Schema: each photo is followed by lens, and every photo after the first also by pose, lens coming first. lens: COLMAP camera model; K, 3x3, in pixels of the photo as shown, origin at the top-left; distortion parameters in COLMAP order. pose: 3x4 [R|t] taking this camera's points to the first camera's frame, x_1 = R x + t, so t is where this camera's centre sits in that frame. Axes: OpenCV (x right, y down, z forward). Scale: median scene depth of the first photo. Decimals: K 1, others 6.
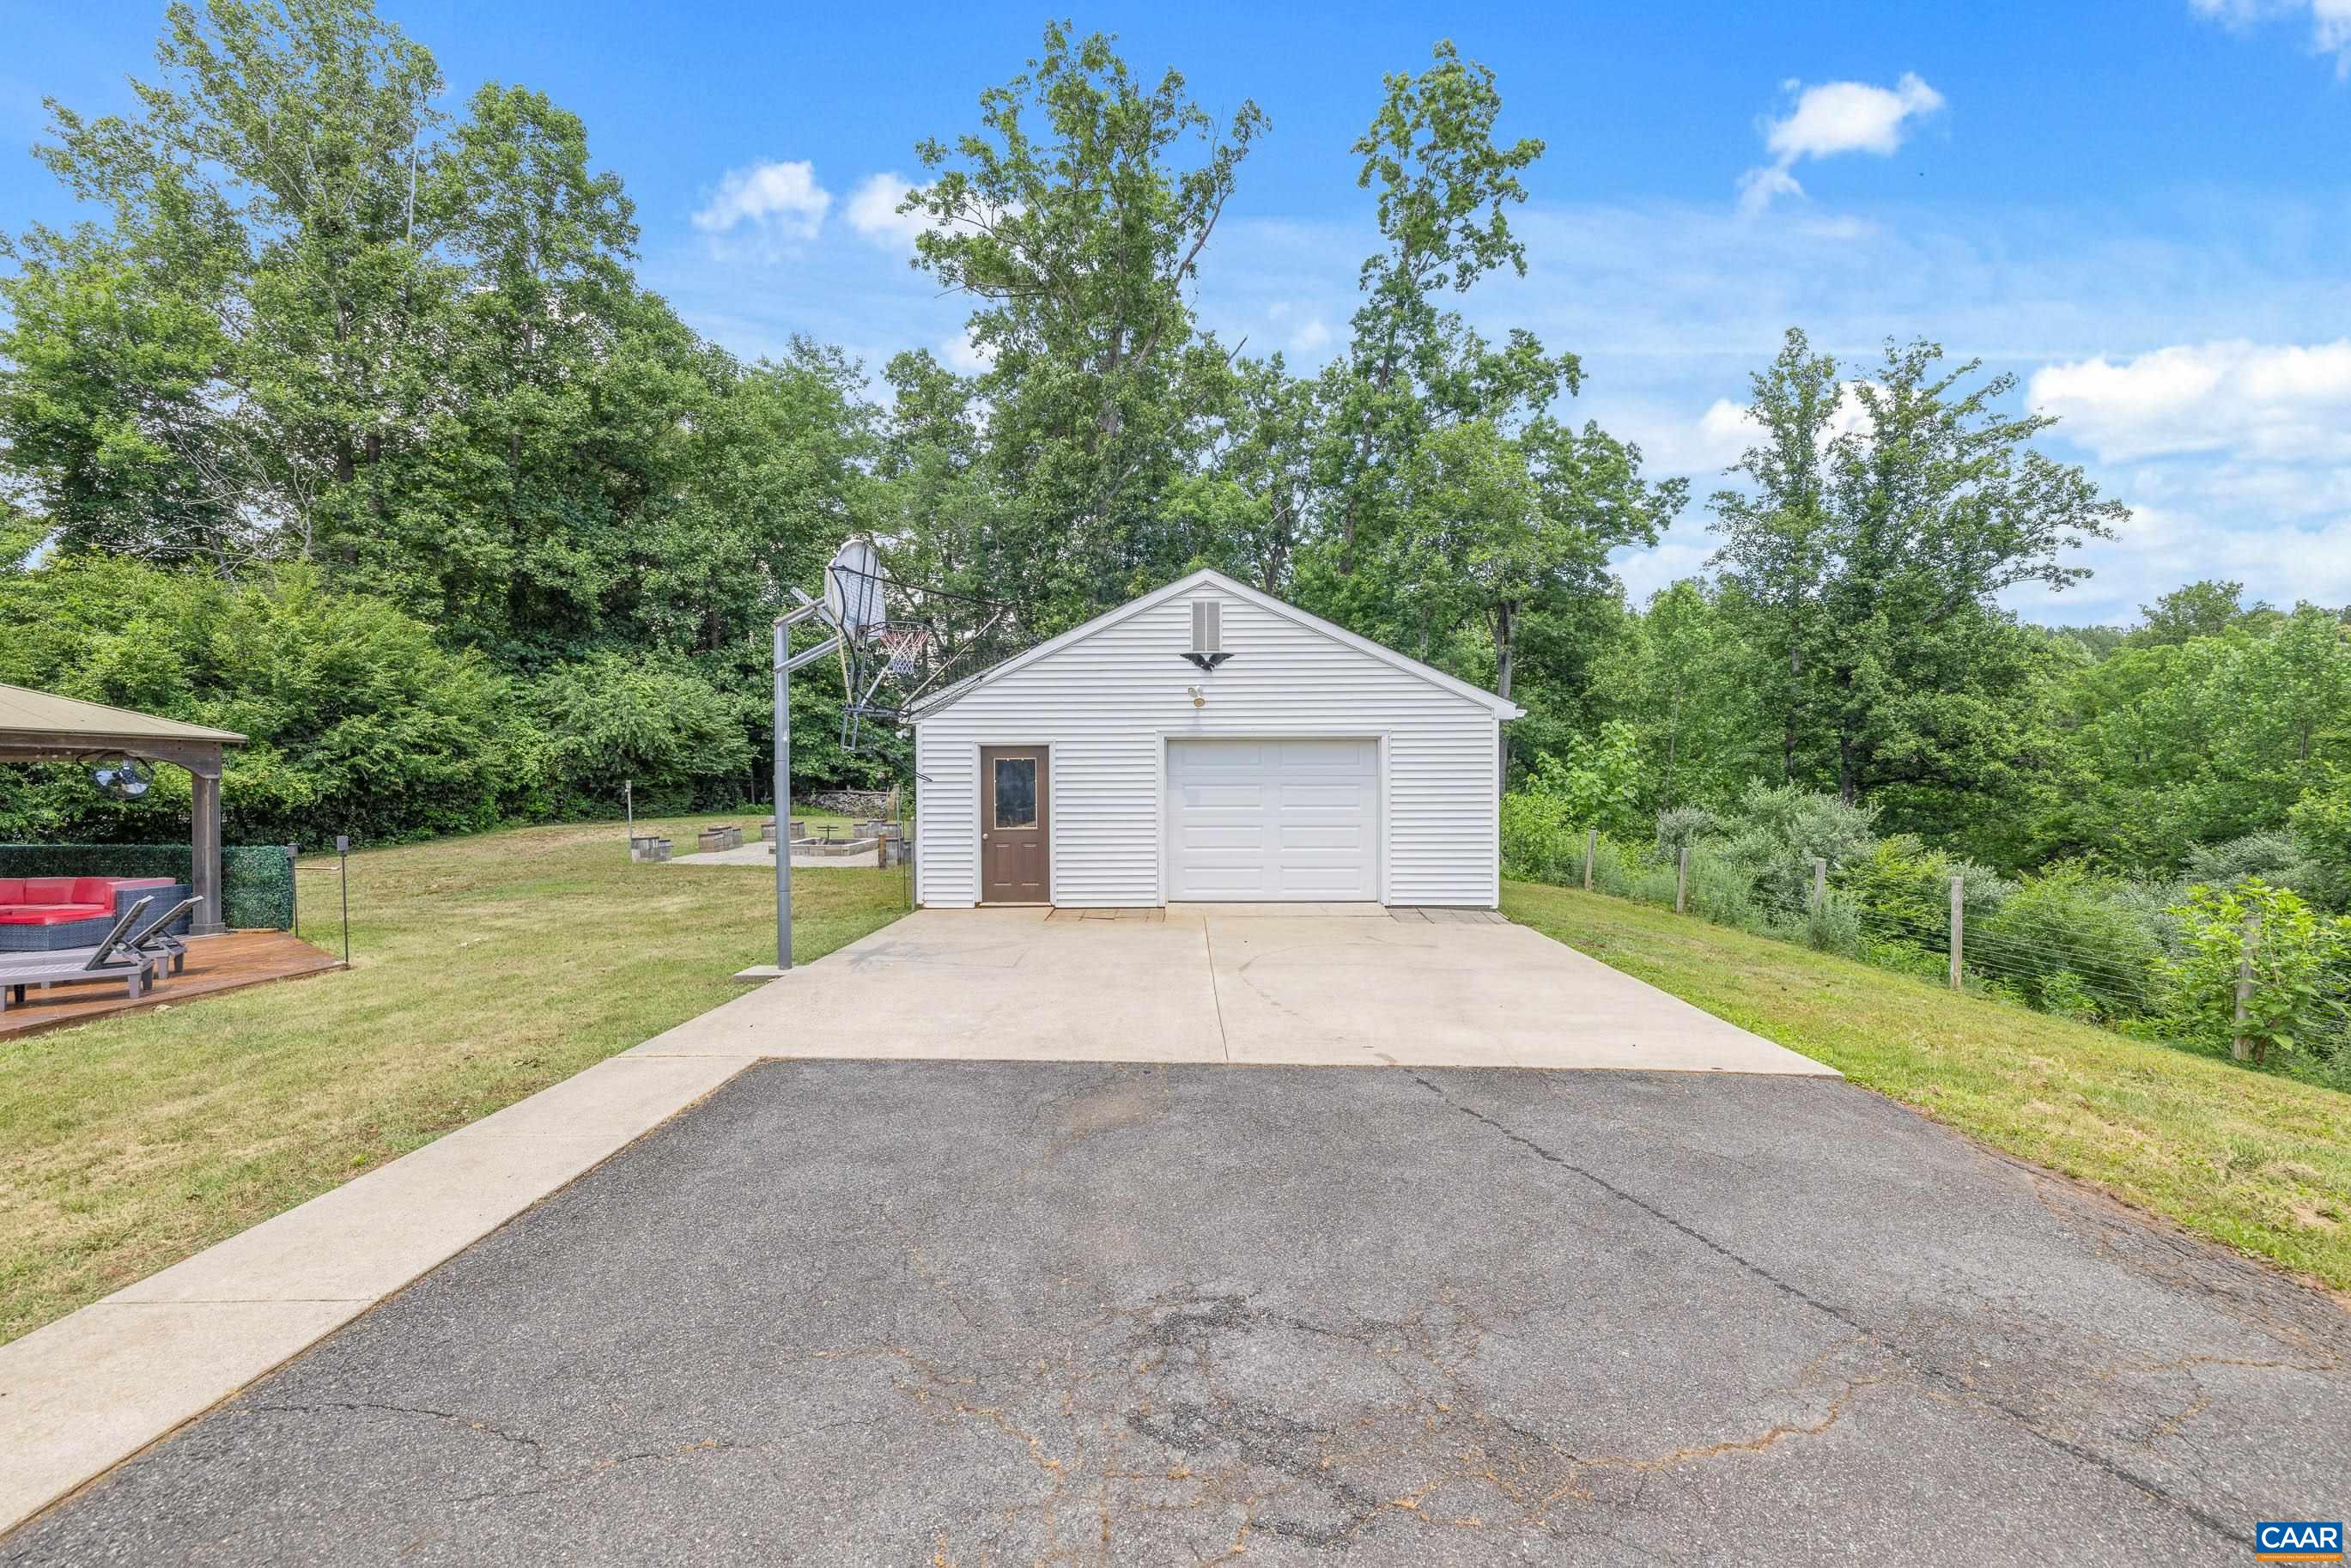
lens RADIAL K [[989.1, 0, 1182.5], [0, 989.1, 795.6], [0, 0, 1]] dist [-0.001877, 0.000037]
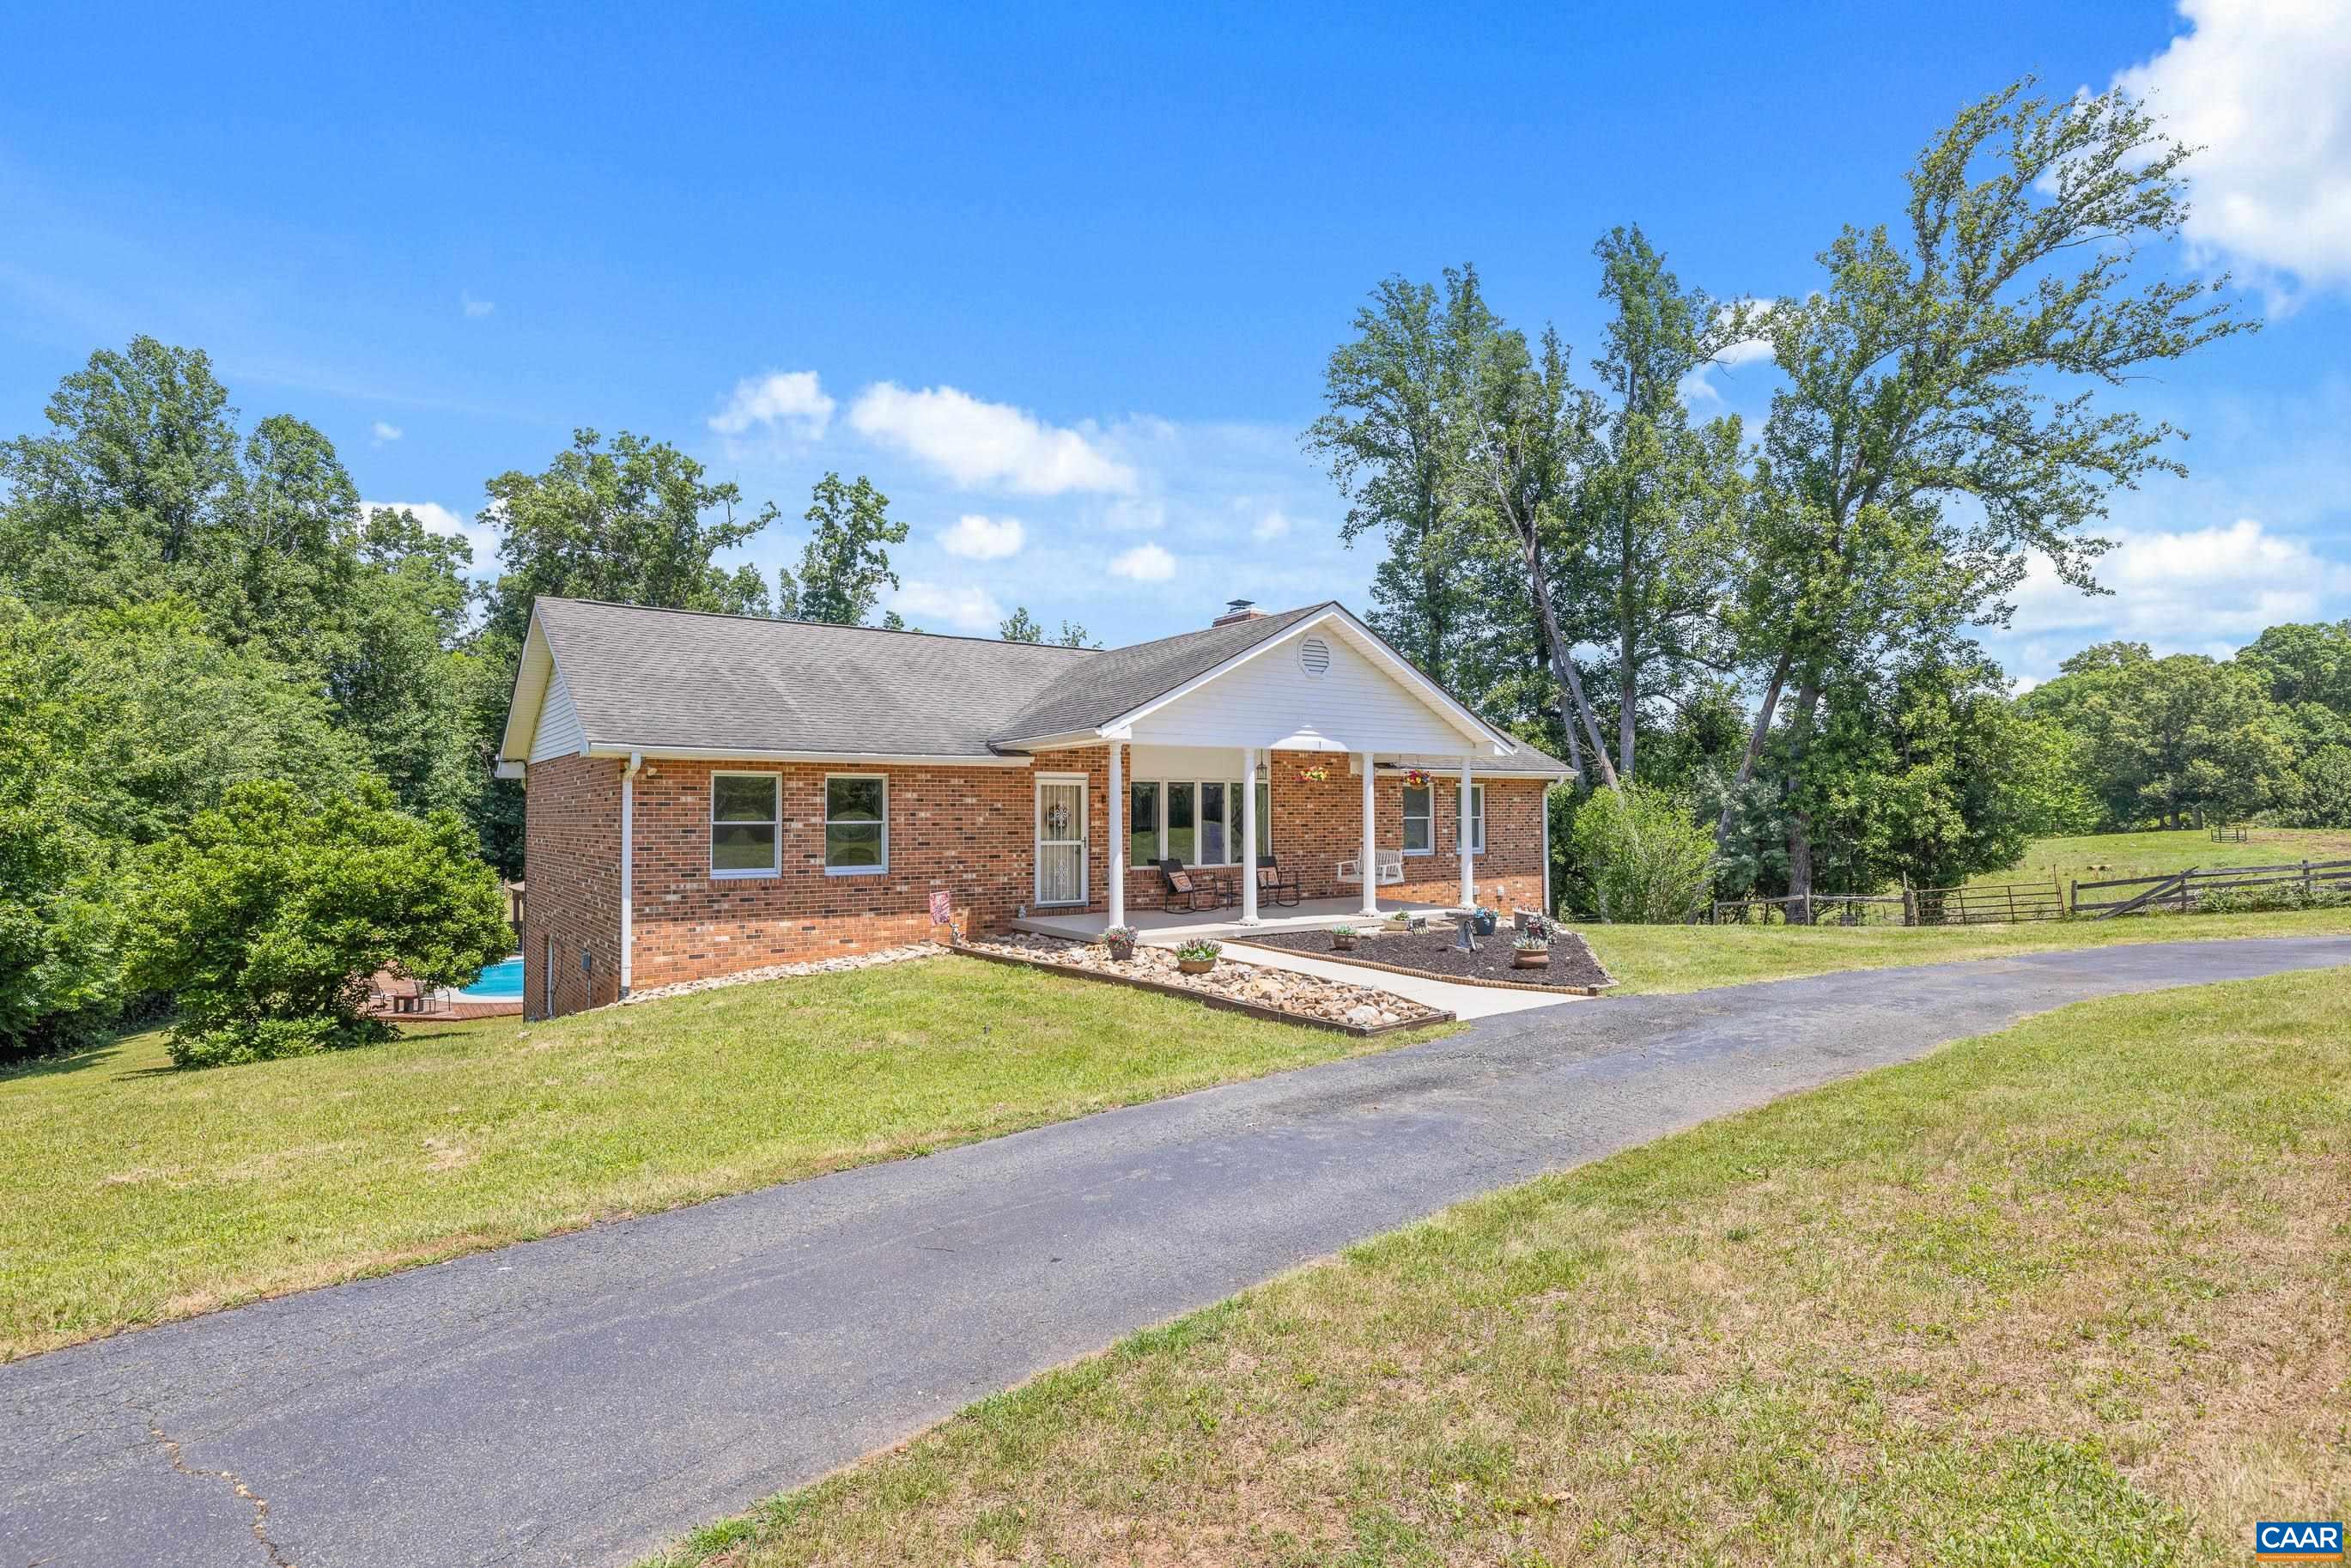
lens RADIAL K [[1176.7, 0, 1178.9], [0, 1176.7, 797.2], [0, 0, 1]] dist [-0.000641, 0.002244]
pose [[0.773701, 0.014443, 0.633386, -0.704113], [0.008594, 0.999409, -0.033289, -0.067989], [-0.633492, 0.031199, 0.773120, -1.136157]]
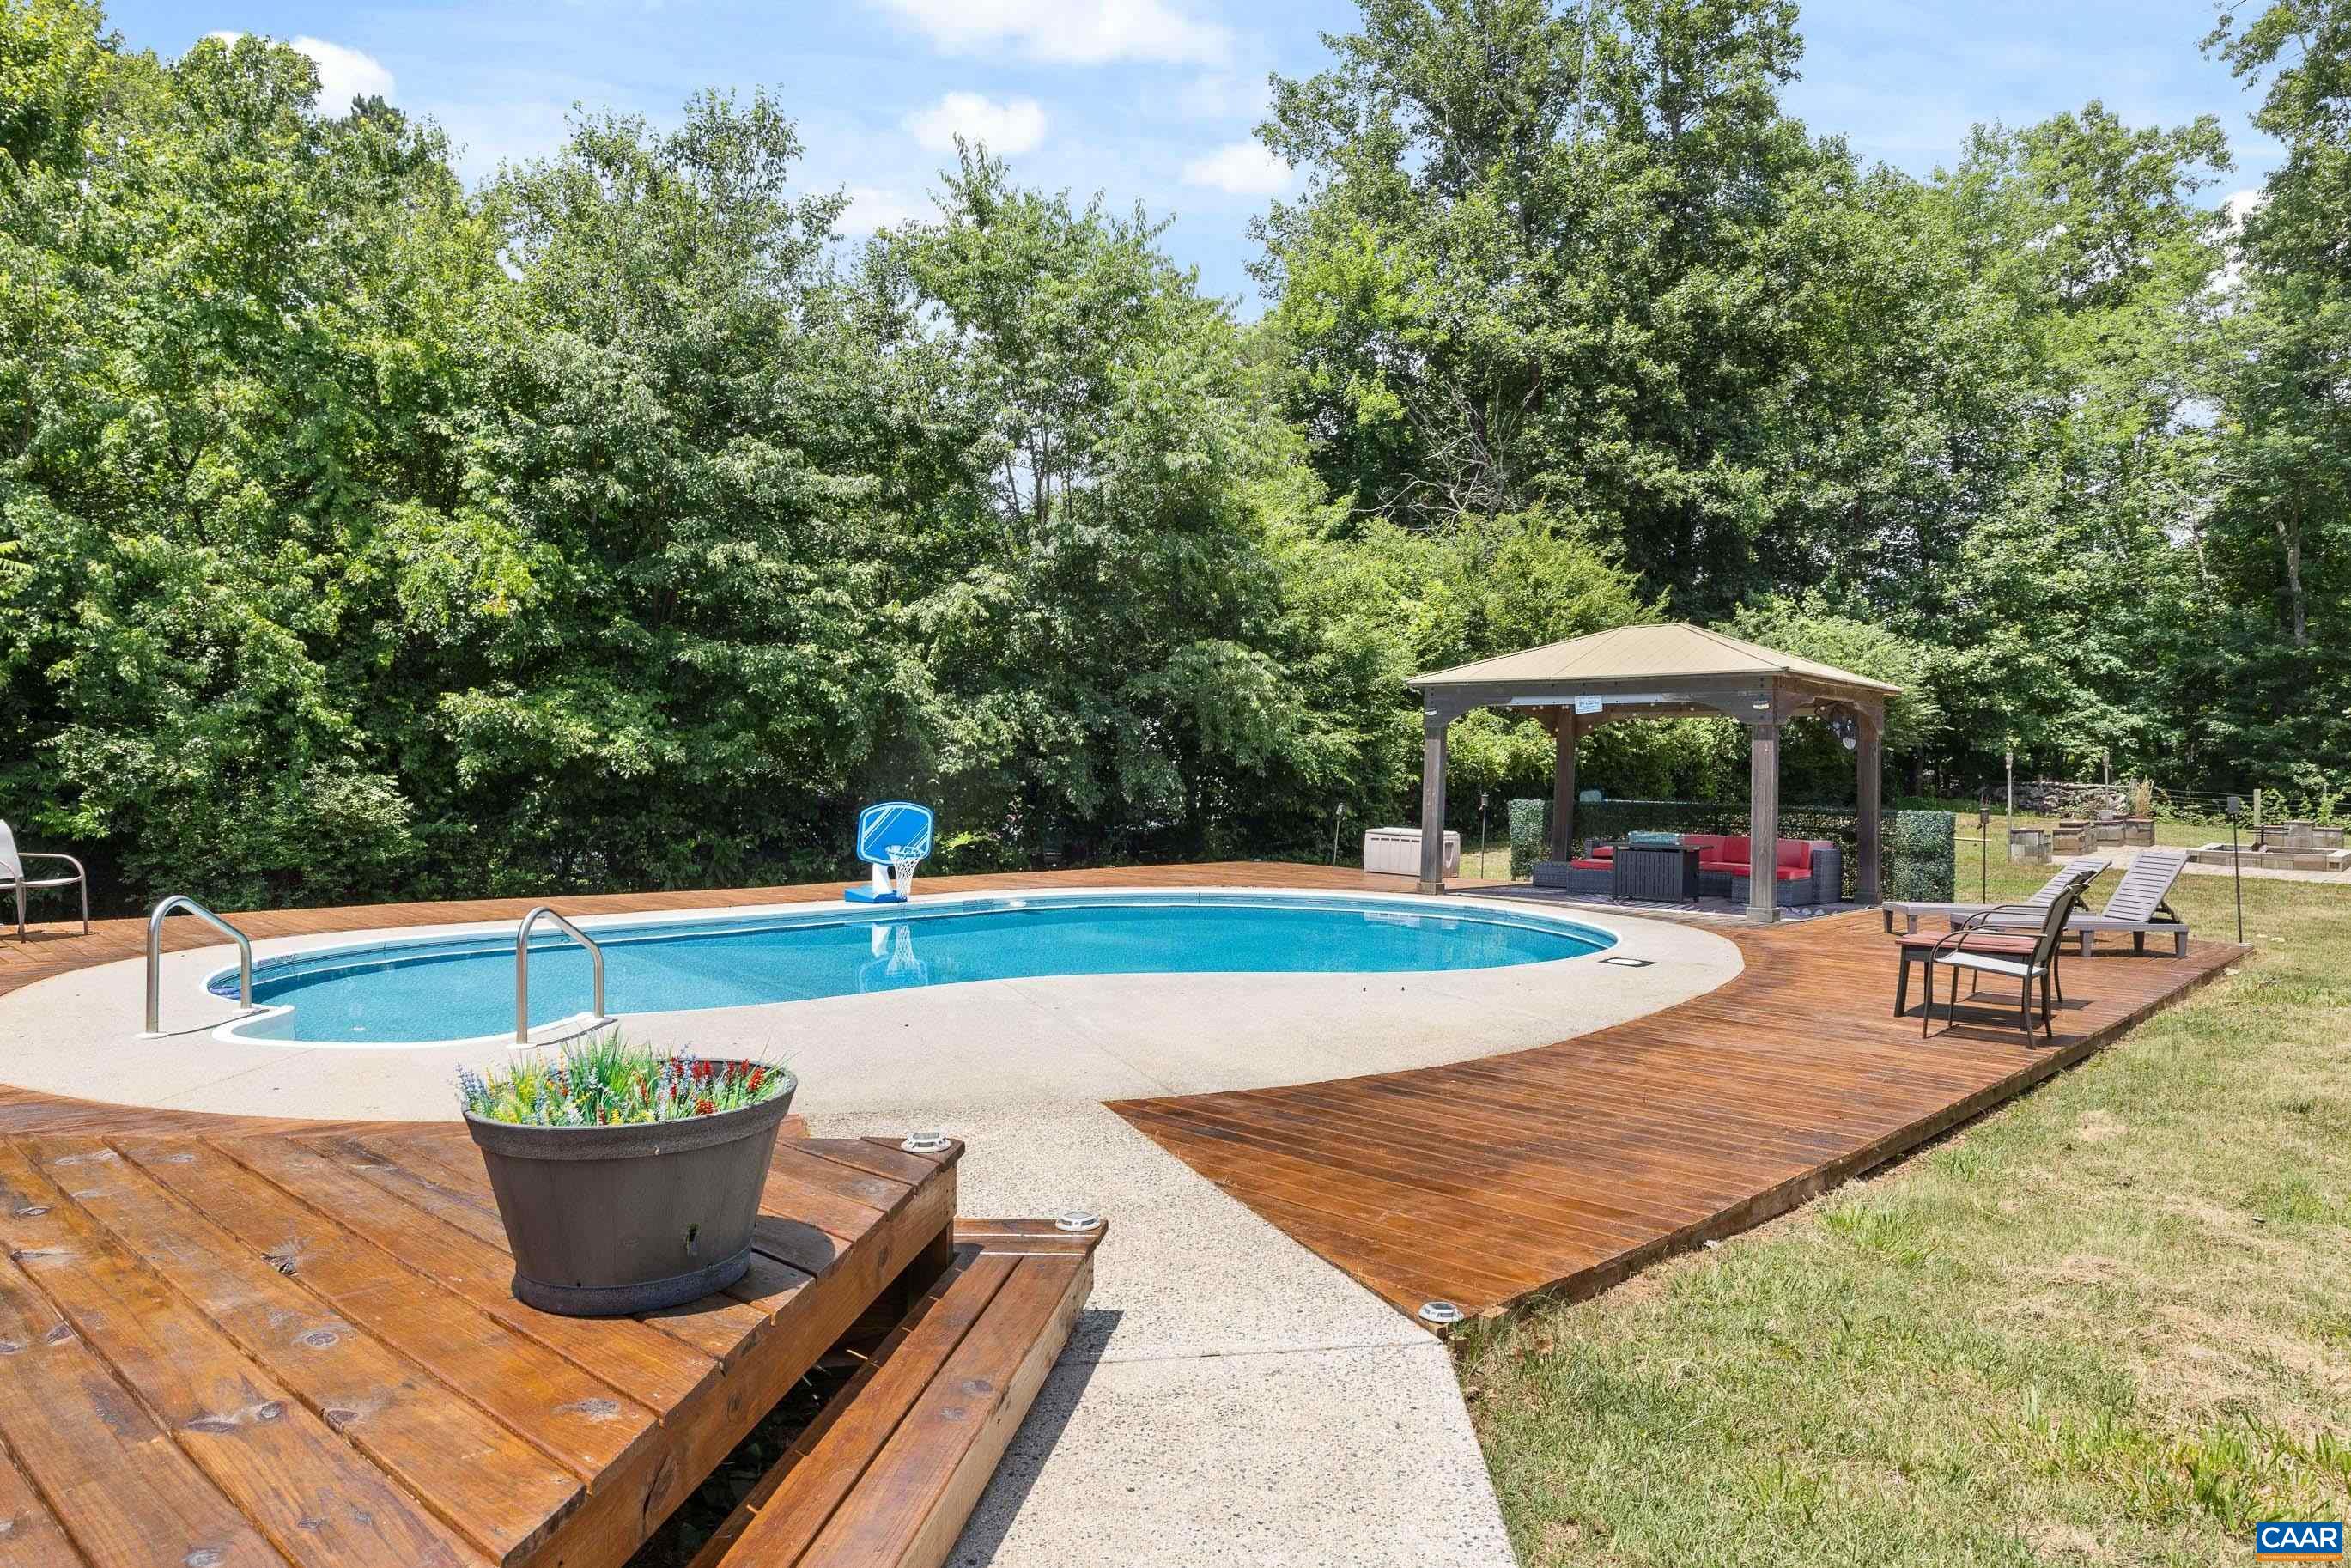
lens RADIAL K [[1433.7, 0, 1190.9], [0, 1433.7, 782.6], [0, 0, 1]] dist [0.000703, 0.000500]
pose [[0.789157, 0.024503, -0.613703, -0.228454], [-0.031170, 0.999514, -0.000174, 0.015973], [0.613401, 0.019266, 0.789537, -0.151714]]
